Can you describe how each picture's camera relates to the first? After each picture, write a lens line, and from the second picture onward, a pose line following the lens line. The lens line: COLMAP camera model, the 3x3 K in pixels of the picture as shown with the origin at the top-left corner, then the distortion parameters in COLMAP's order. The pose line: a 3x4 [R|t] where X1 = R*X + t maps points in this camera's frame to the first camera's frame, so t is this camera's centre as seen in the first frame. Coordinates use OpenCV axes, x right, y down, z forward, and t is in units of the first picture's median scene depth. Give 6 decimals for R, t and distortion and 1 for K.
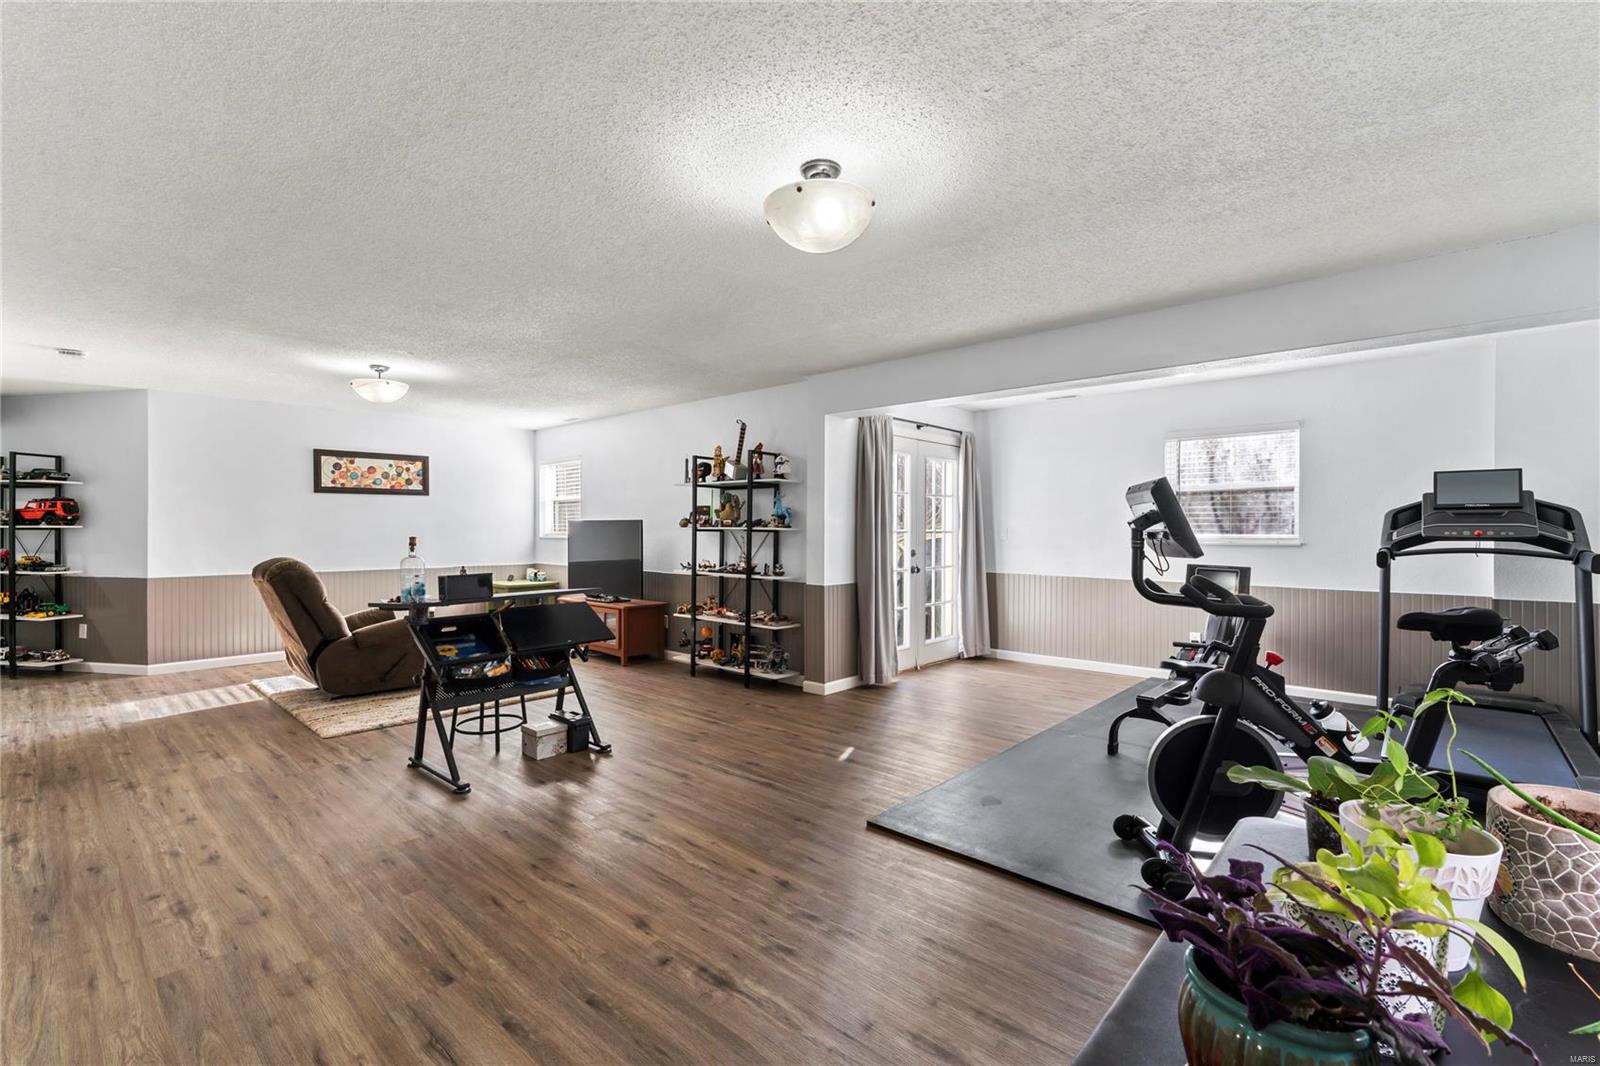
lens RADIAL K [[711.2, 0, 800.0], [0, 711.2, 533.0], [0, 0, 1]] dist [0.001434, 0.000473]
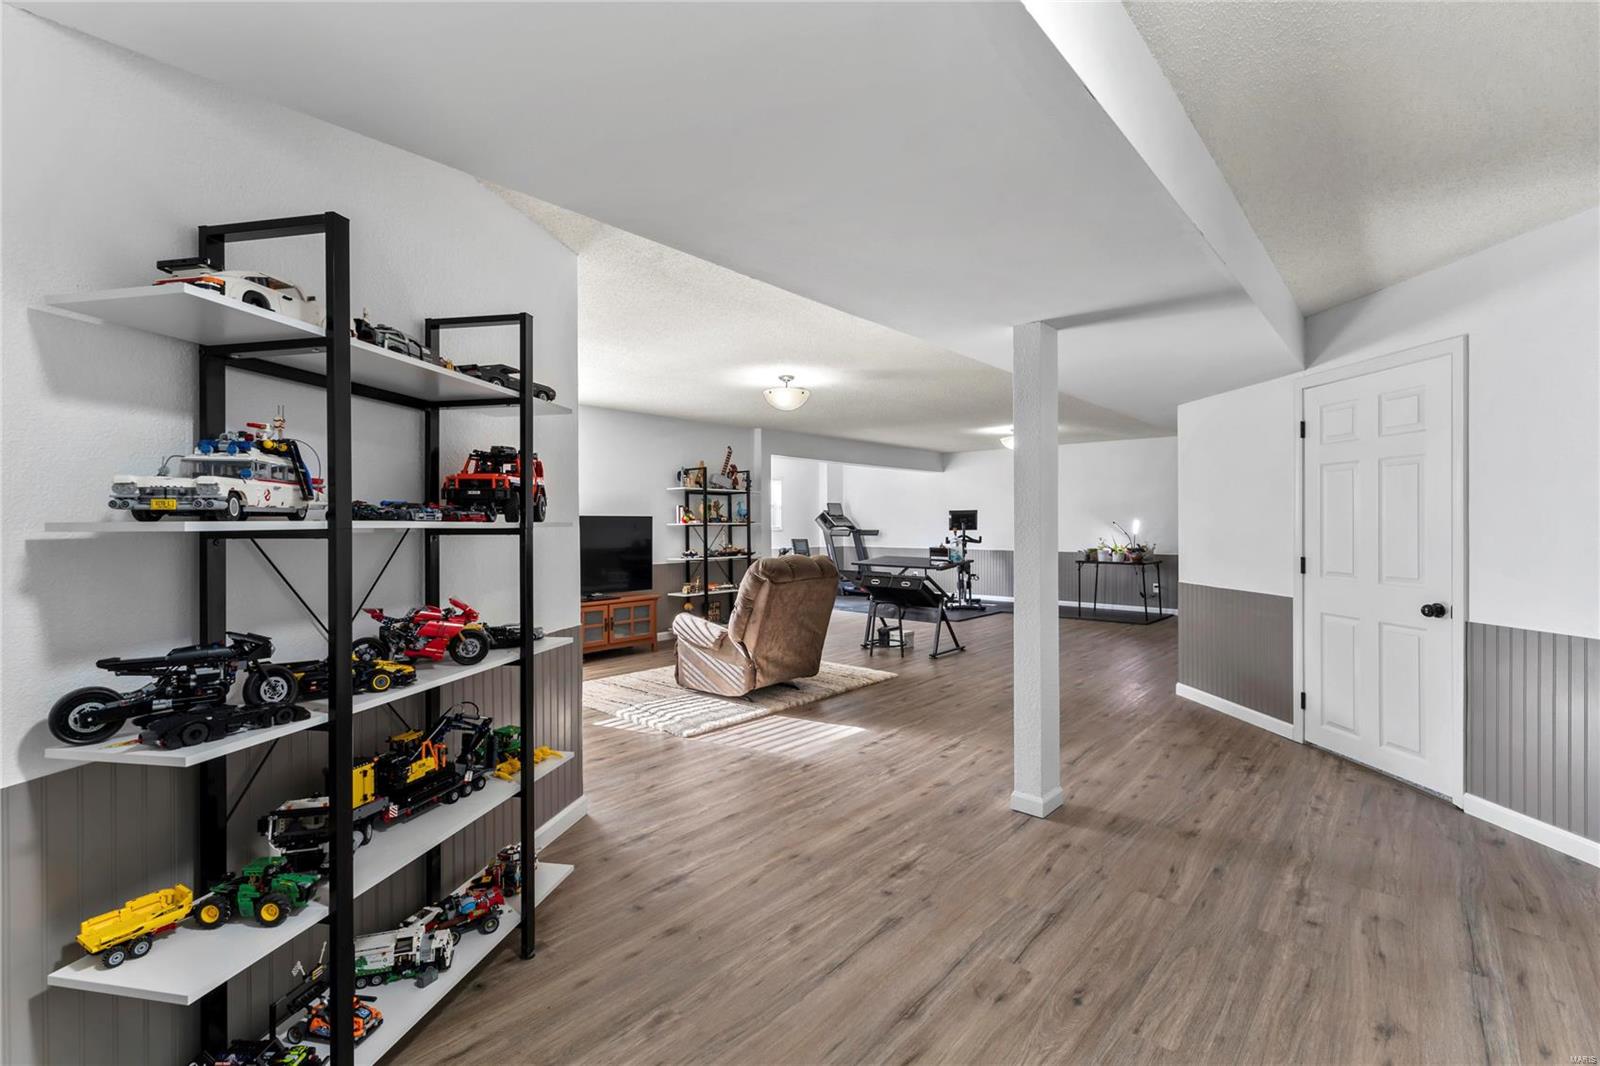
lens RADIAL K [[711.2, 0, 800.0], [0, 711.2, 533.0], [0, 0, 1]] dist [0.001434, 0.000473]
pose [[-0.015782, -0.011417, 0.999810, -1.478385], [0.011118, 0.999871, 0.011593, -0.002670], [-0.999814, 0.011299, -0.015653, 0.885773]]
